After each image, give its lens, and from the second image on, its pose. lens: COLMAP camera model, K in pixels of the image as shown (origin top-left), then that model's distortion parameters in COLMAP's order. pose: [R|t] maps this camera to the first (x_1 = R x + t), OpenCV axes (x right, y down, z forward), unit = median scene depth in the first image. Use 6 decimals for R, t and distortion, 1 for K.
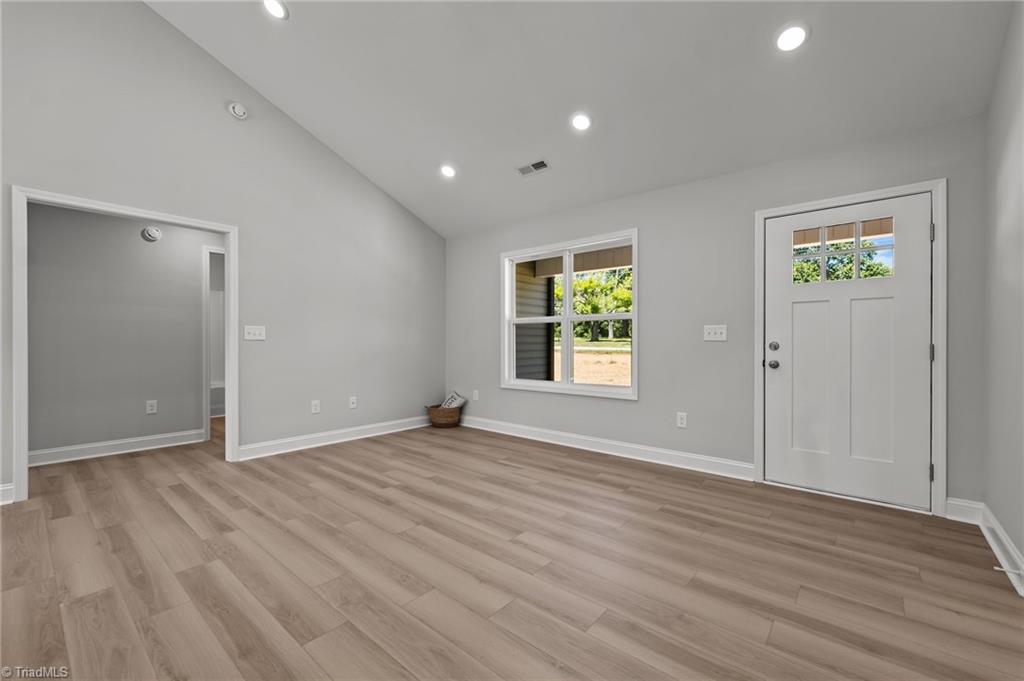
lens RADIAL K [[423.2, 0, 512.0], [0, 423.2, 340.5], [0, 0, 1]] dist [0.001543, -0.000211]
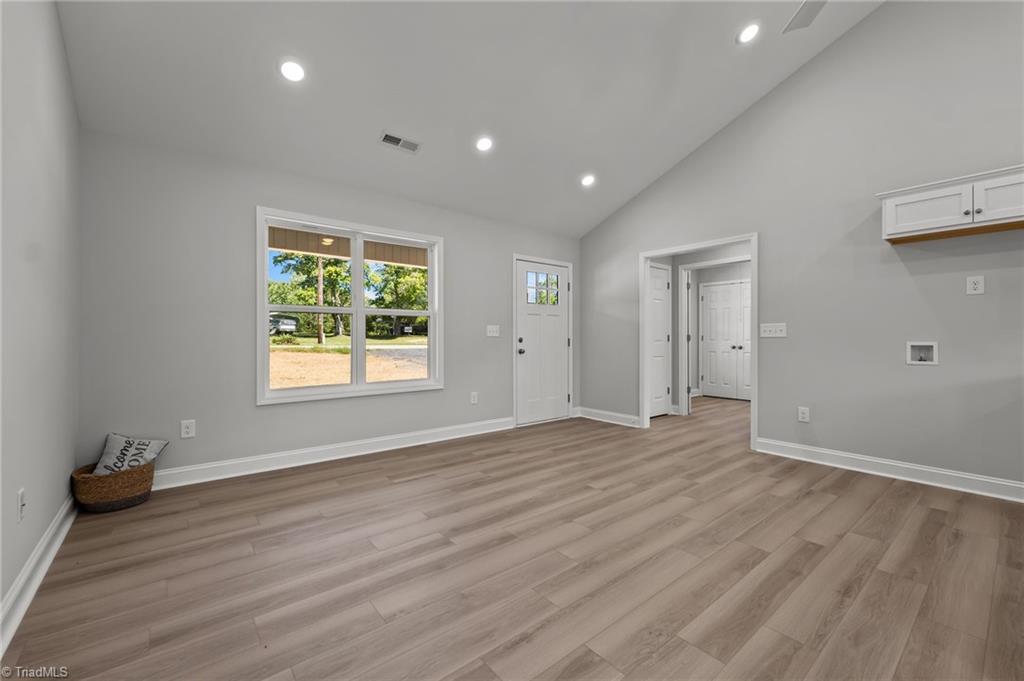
lens RADIAL K [[418.3, 0, 511.6], [0, 418.3, 335.0], [0, 0, 1]] dist [-0.000820, -0.000057]
pose [[0.177881, 0.004050, 0.984044, -1.159821], [-0.004995, 0.999982, -0.003212, -0.000817], [-0.984039, -0.004344, 0.177898, 0.917997]]
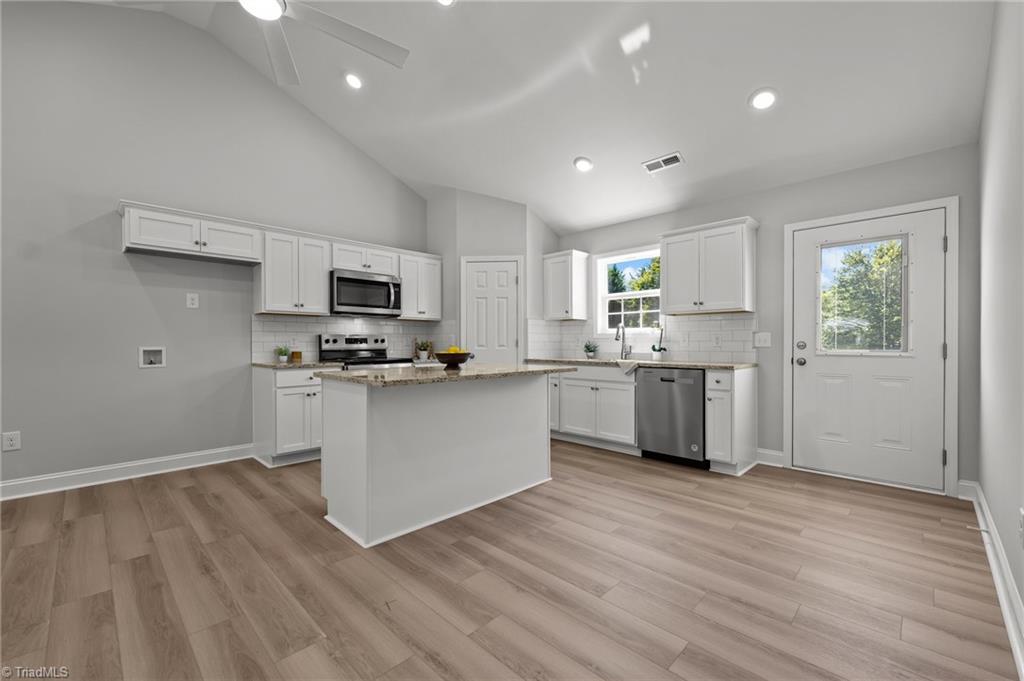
lens RADIAL K [[420.7, 0, 512.3], [0, 420.7, 347.2], [0, 0, 1]] dist [0.000595, -0.000087]
pose [[-0.997554, -0.001074, 0.069894, -1.001067], [-0.000621, 0.999979, 0.006494, 0.000584], [-0.069900, 0.006435, -0.997533, 1.224011]]
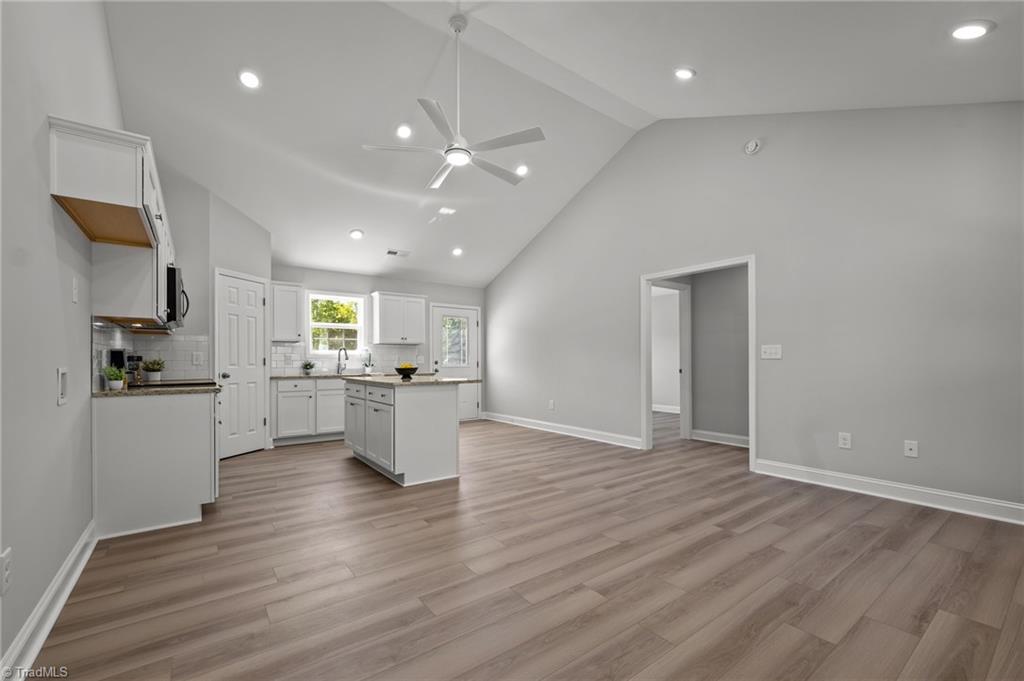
lens RADIAL K [[425.2, 0, 510.2], [0, 425.2, 360.6], [0, 0, 1]] dist [0.000520, 0.000011]
pose [[-0.228367, -0.002998, -0.973570, 0.787793], [0.005631, 0.999974, -0.004400, 0.004652], [0.973559, -0.006487, -0.228344, 0.927814]]
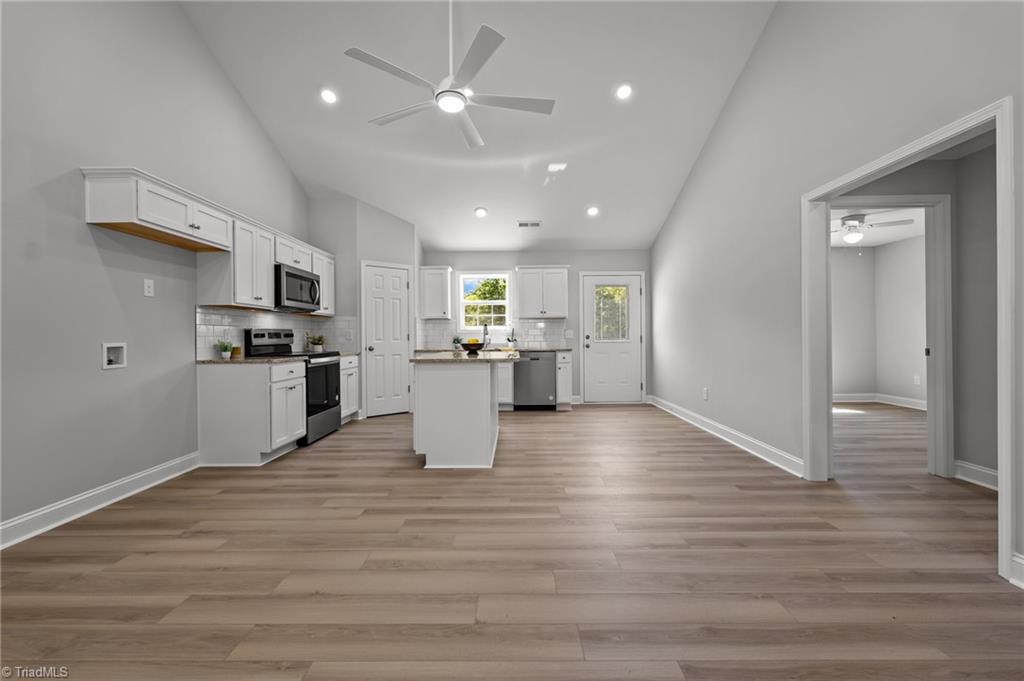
lens RADIAL K [[417.4, 0, 510.3], [0, 417.4, 339.3], [0, 0, 1]] dist [0.001175, -0.000081]
pose [[-0.767984, 0.007993, -0.640419, 0.136201], [0.007698, 0.999965, 0.003249, 0.003940], [0.640422, -0.002434, -0.768019, 1.444767]]
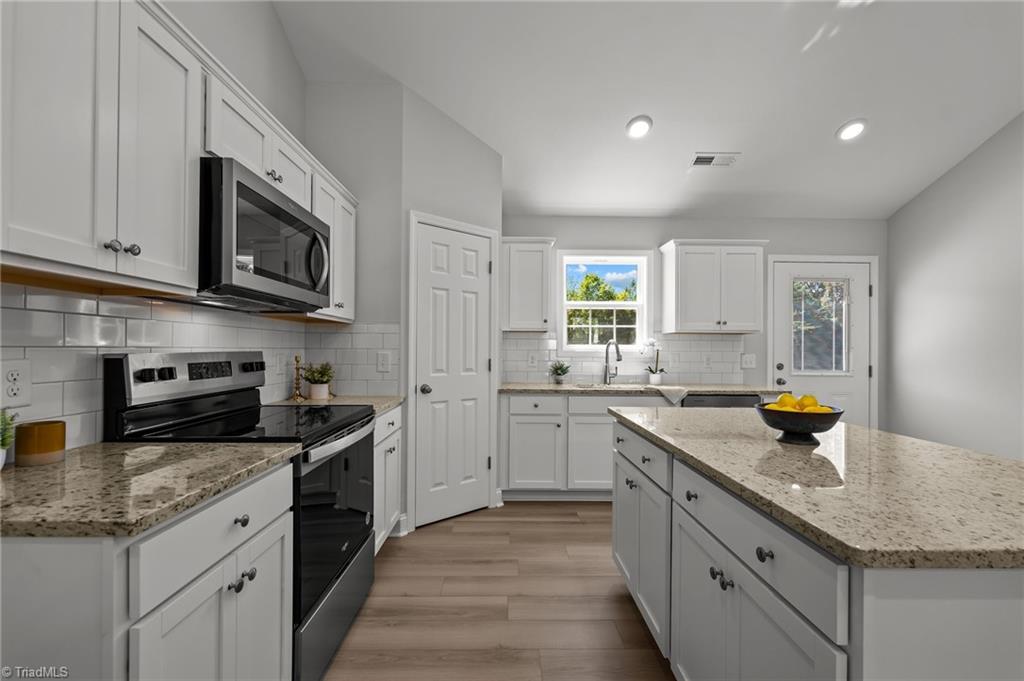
lens RADIAL K [[420.7, 0, 512.3], [0, 420.7, 347.2], [0, 0, 1]] dist [0.000595, -0.000087]
pose [[-0.749276, -0.010692, -0.662172, -0.137904], [-0.006766, 0.999941, -0.008490, -0.046563], [0.662224, -0.001881, -0.749304, 0.300223]]
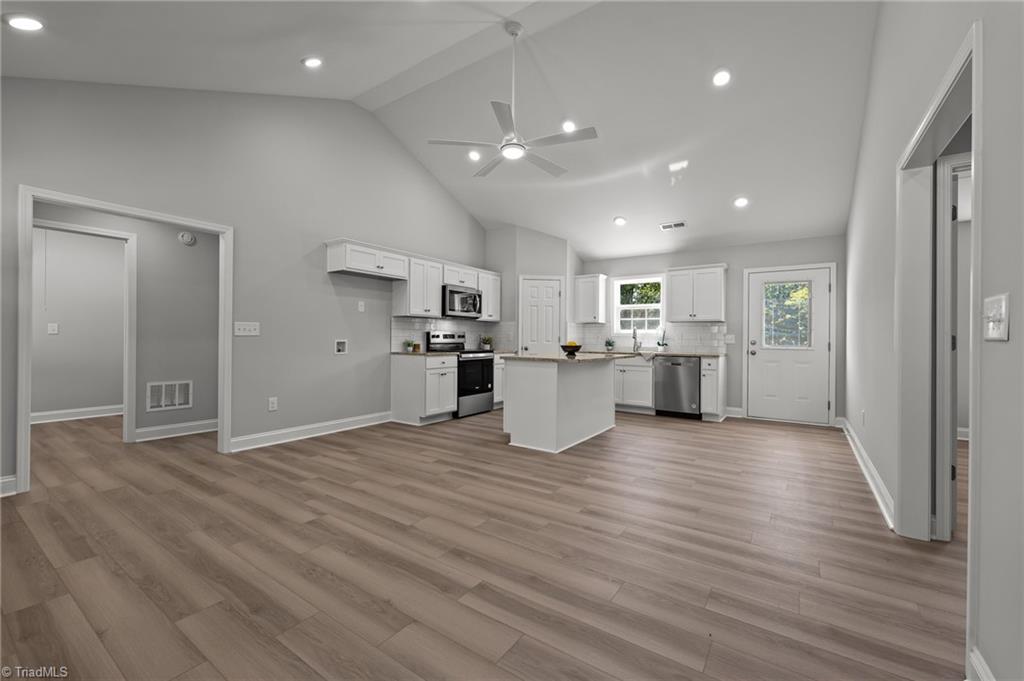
lens RADIAL K [[417.4, 0, 510.3], [0, 417.4, 339.3], [0, 0, 1]] dist [0.001175, -0.000081]
pose [[-0.994892, -0.011331, -0.100304, -0.329668], [-0.011147, 0.999935, -0.002393, 0.004273], [0.100324, -0.001262, -0.994954, 1.884457]]
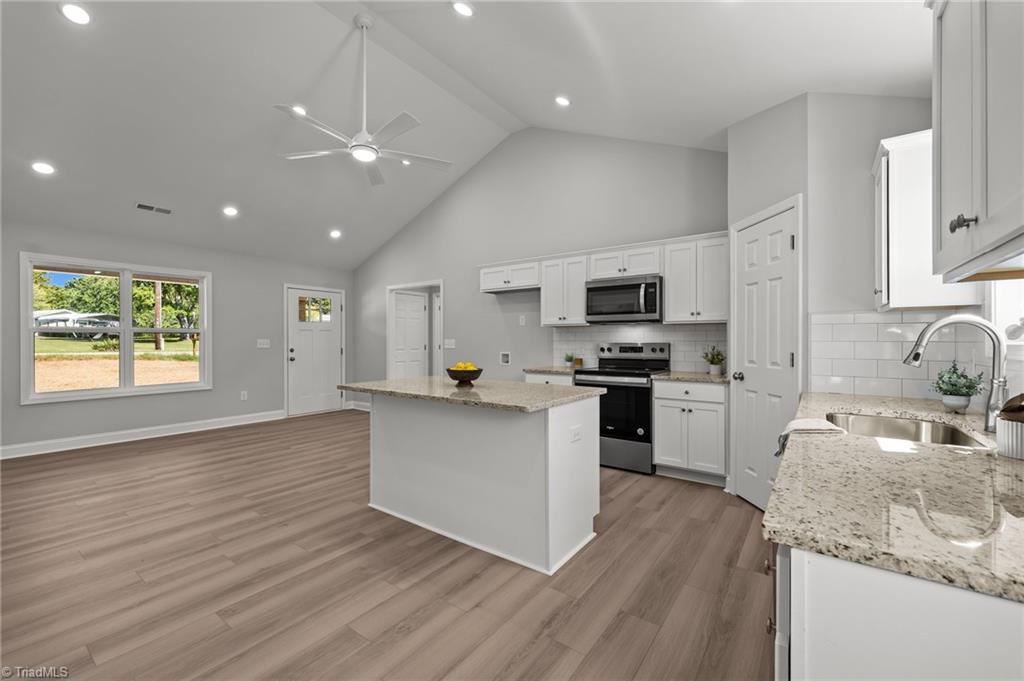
lens RADIAL K [[417.4, 0, 510.3], [0, 417.4, 339.3], [0, 0, 1]] dist [0.001175, -0.000081]
pose [[-0.072304, 0.000759, 0.997382, -1.832889], [-0.003312, 0.999994, -0.001001, -0.051701], [-0.997377, -0.003376, -0.072301, 0.097919]]
